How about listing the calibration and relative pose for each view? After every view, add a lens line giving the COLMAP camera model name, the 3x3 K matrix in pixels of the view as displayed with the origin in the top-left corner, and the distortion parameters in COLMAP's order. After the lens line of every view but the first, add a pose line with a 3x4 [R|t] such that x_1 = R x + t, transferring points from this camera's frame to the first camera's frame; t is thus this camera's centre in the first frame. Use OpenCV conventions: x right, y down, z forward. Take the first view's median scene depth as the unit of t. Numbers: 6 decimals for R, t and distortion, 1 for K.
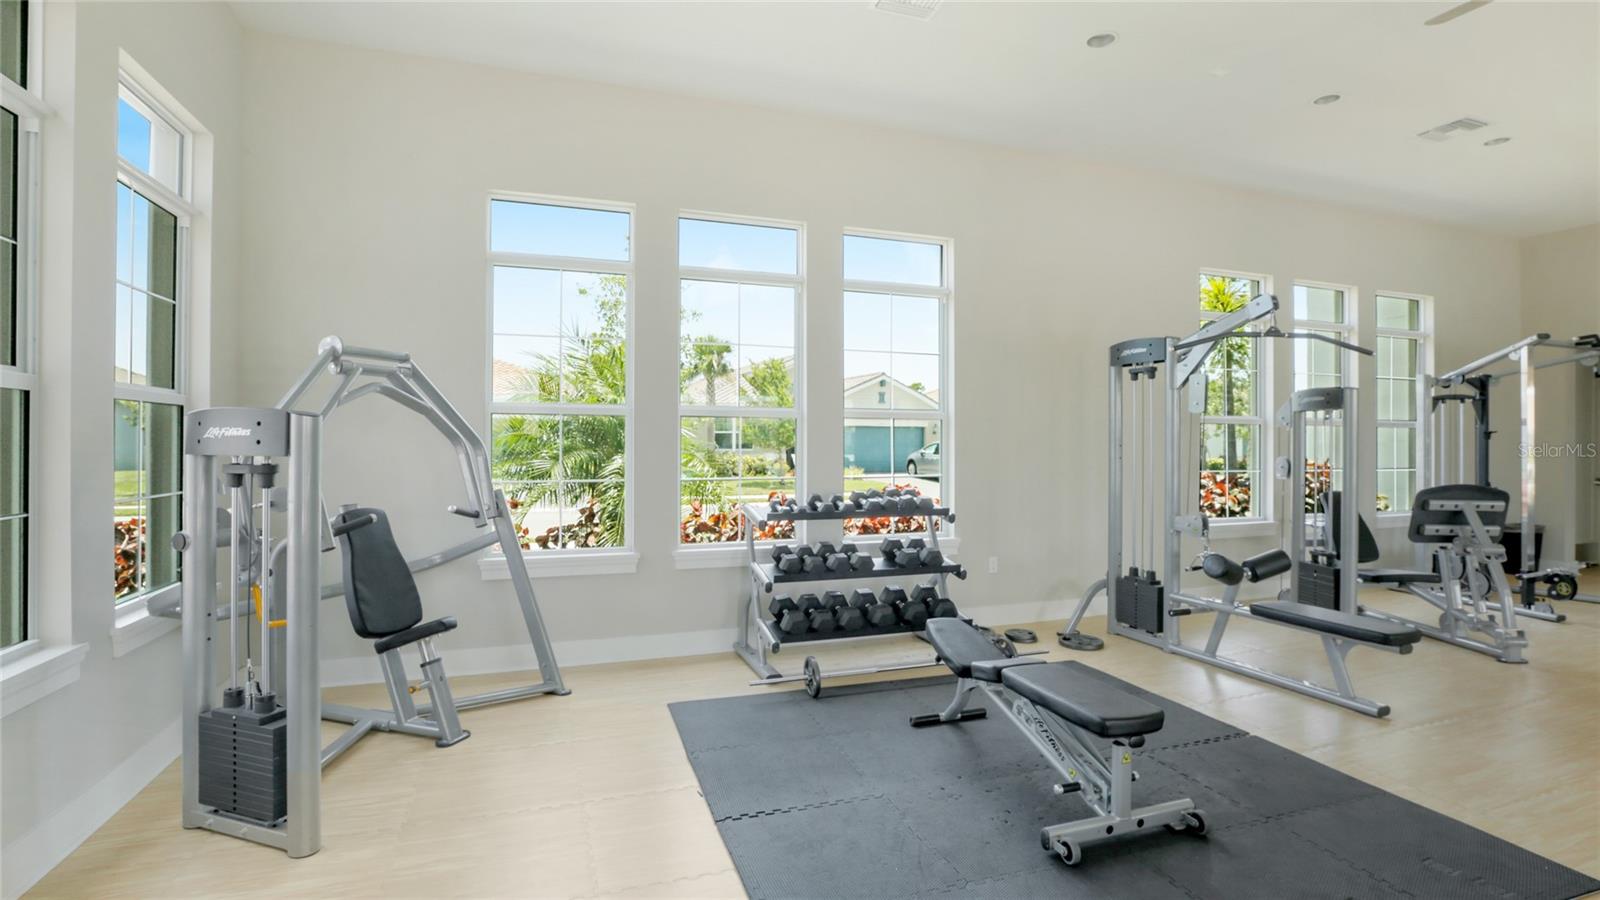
lens RADIAL K [[753.6, 0, 803.0], [0, 753.6, 443.0], [0, 0, 1]] dist [-0.003142, -0.000626]
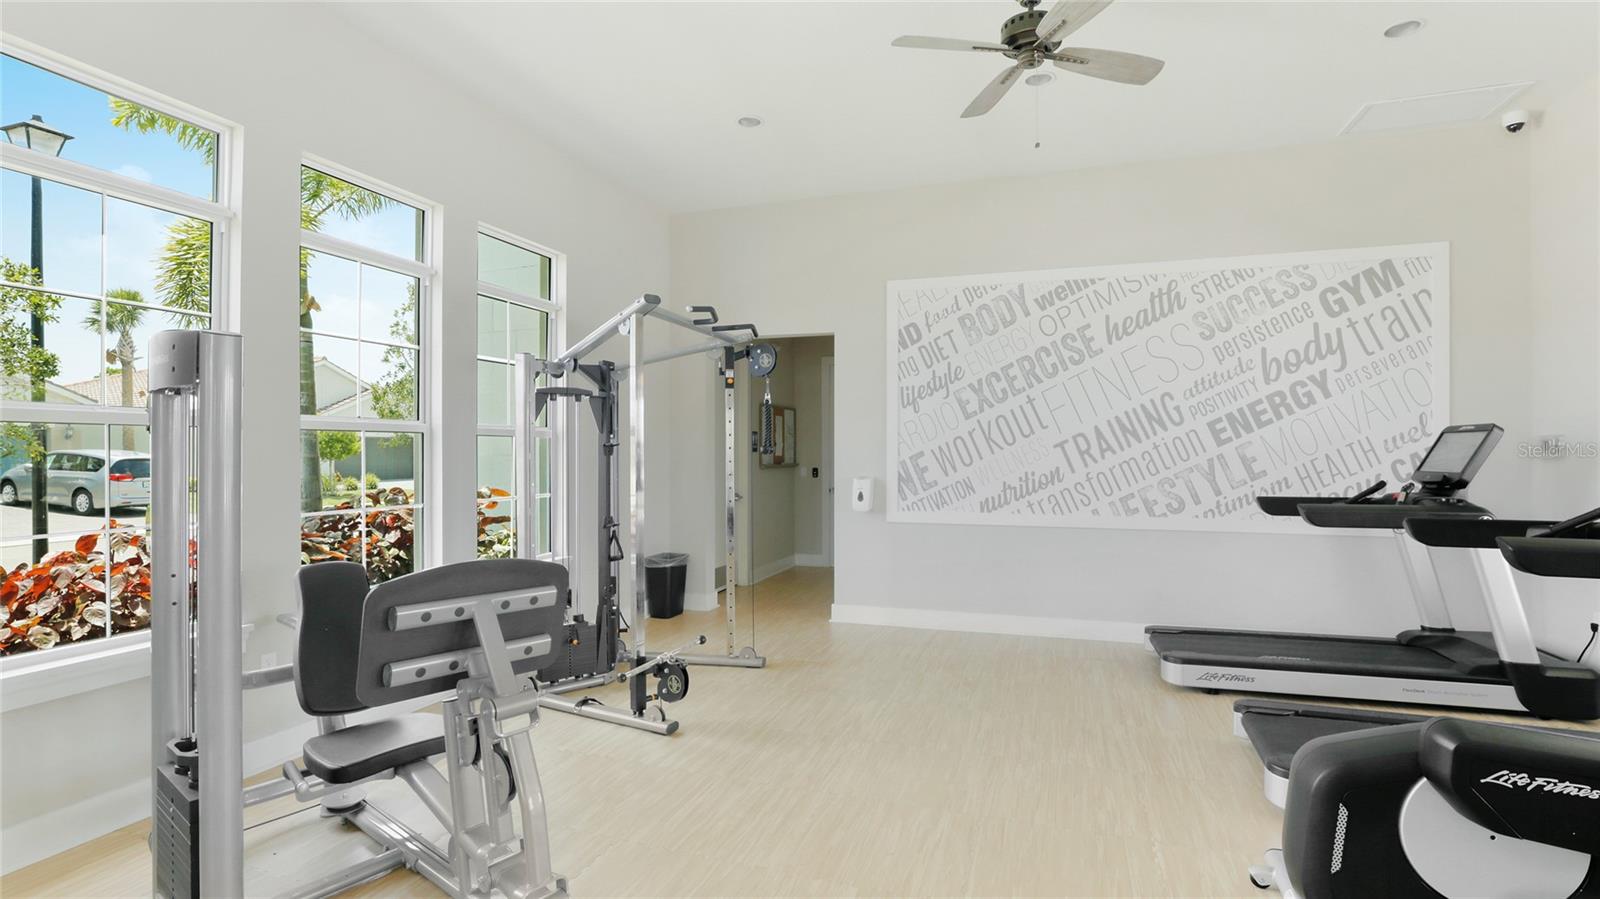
lens RADIAL K [[753.6, 0, 803.0], [0, 753.6, 442.5], [0, 0, 1]] dist [-0.003142, -0.000626]
pose [[0.649625, 0.005968, 0.760232, 0.572547], [0.001171, 0.999960, -0.008850, -0.012157], [-0.760254, 0.006639, 0.649592, 0.474393]]
